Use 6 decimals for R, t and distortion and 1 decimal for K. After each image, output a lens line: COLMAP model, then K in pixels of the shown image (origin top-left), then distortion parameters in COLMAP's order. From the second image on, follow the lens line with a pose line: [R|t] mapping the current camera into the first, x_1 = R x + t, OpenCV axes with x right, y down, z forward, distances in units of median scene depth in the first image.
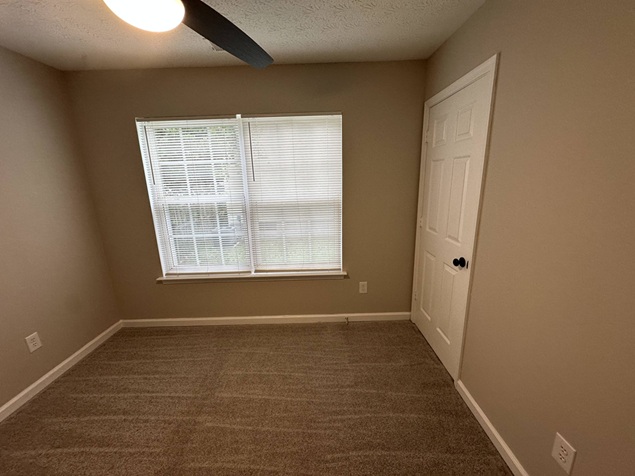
lens RADIAL K [[256.8, 0, 318.8], [0, 256.8, 232.5], [0, 0, 1]] dist [0.002409, -0.000233]
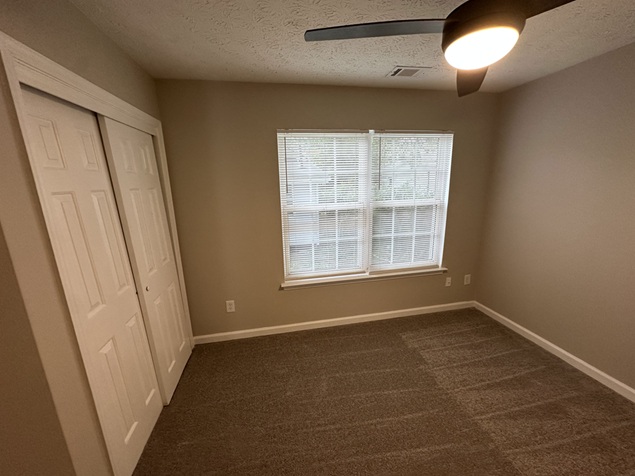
lens RADIAL K [[256.8, 0, 314.5], [0, 256.8, 238.4], [0, 0, 1]] dist [0.002409, -0.000233]
pose [[0.981911, -0.038249, 0.185438, -0.686982], [0.040894, 0.999109, -0.010458, 0.009419], [-0.184873, 0.017852, 0.982600, -0.031577]]
